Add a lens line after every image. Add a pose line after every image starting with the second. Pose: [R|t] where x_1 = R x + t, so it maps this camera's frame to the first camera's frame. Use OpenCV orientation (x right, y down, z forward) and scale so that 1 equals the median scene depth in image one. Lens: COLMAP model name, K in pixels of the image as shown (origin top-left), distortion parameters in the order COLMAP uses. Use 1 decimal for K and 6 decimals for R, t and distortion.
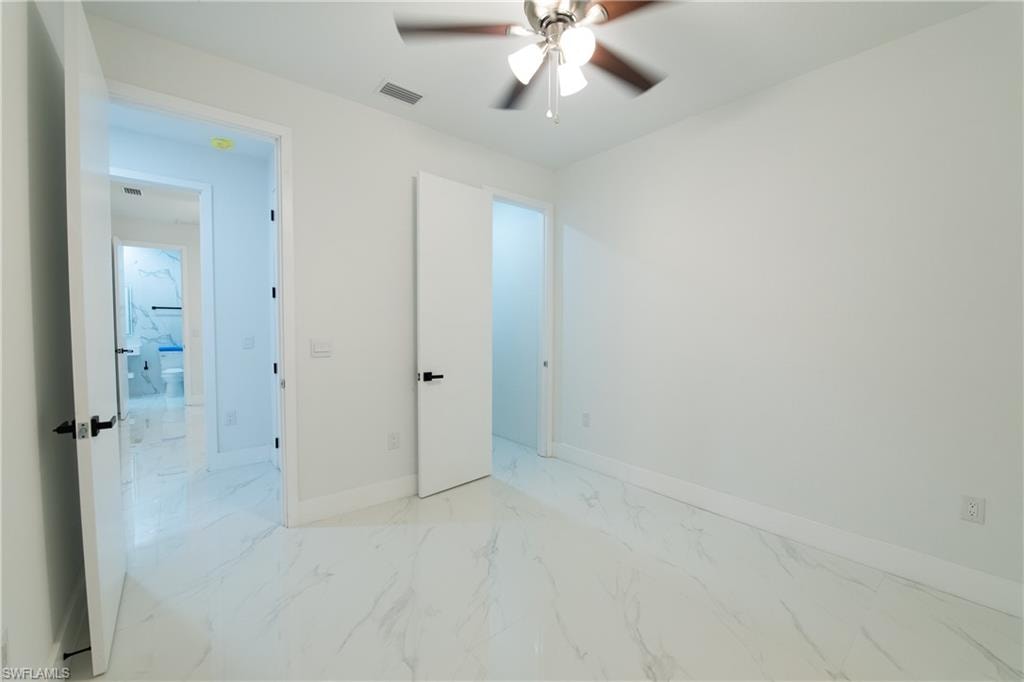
lens RADIAL K [[409.3, 0, 512.0], [0, 409.3, 341.0], [0, 0, 1]] dist [-0.017928, -0.000323]
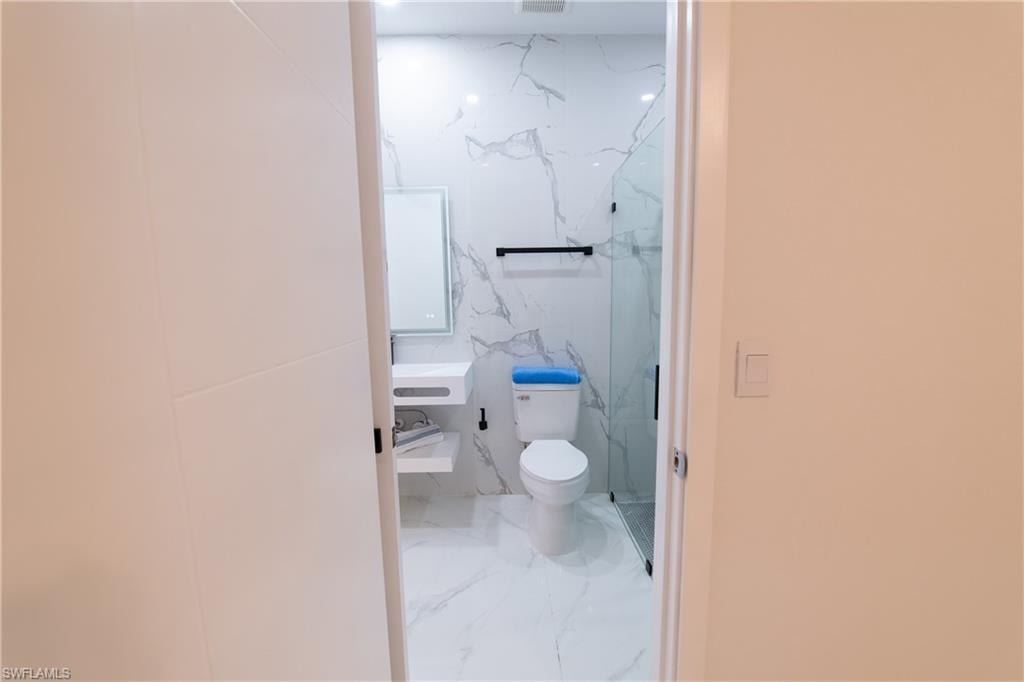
lens RADIAL K [[425.9, 0, 512.0], [0, 425.9, 341.0], [0, 0, 1]] dist [-0.019152, -0.000457]
pose [[0.781966, 0.061679, -0.620262, -0.657889], [-0.004880, 0.995667, 0.092858, -0.041302], [0.623302, -0.069585, 0.778879, 0.726839]]
